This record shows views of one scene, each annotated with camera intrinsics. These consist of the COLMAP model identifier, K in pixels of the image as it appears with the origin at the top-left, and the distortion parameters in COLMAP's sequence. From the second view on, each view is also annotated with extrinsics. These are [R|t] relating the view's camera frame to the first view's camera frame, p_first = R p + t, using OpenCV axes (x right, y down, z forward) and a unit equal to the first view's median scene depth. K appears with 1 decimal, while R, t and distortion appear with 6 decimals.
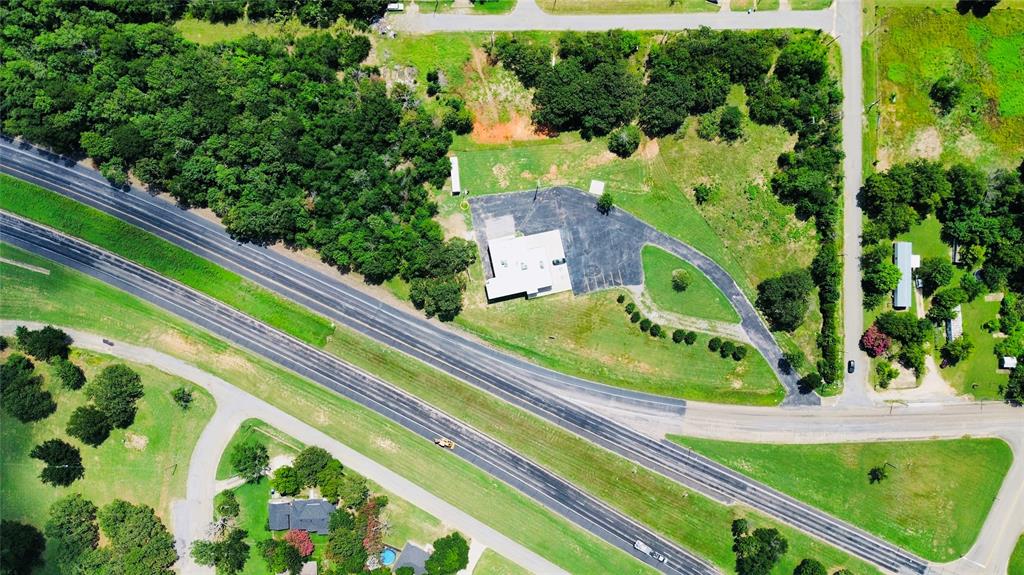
lens RADIAL K [[728.4, 0, 512.0], [0, 728.4, 287.5], [0, 0, 1]] dist [-0.002591, -0.003819]
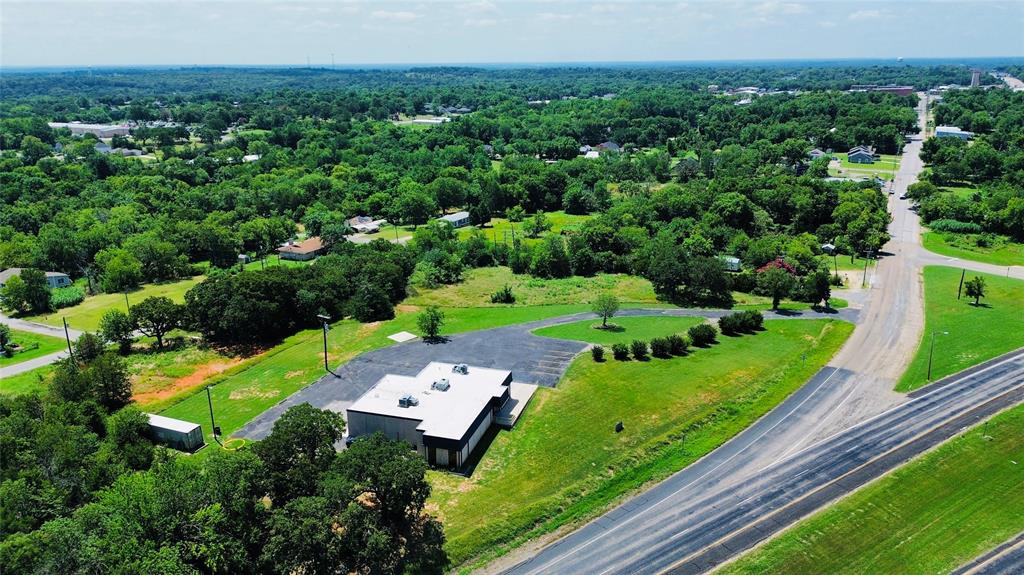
lens RADIAL K [[728.4, 0, 512.0], [0, 728.4, 287.5], [0, 0, 1]] dist [-0.002591, -0.003819]
pose [[0.496215, -0.224588, 0.838648, -0.308396], [0.867945, 0.151732, -0.472916, 0.198158], [-0.021039, 0.962568, 0.270222, 0.808107]]
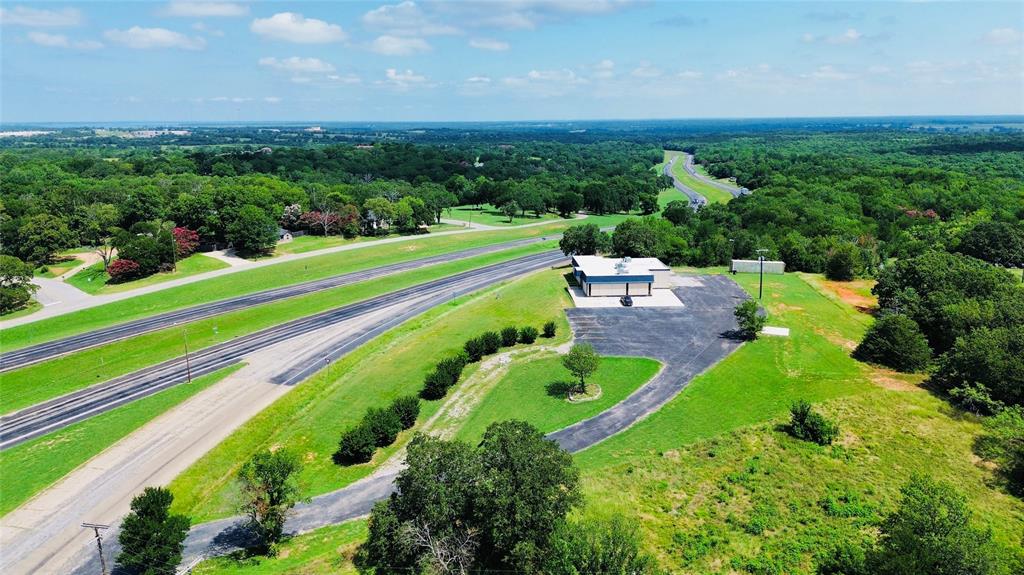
lens RADIAL K [[728.4, 0, 512.0], [0, 728.4, 287.5], [0, 0, 1]] dist [-0.002591, -0.003819]
pose [[-0.177002, 0.259891, -0.949277, 0.610648], [-0.984206, -0.043721, 0.171545, -0.043147], [0.003080, 0.964648, 0.263525, 0.830597]]
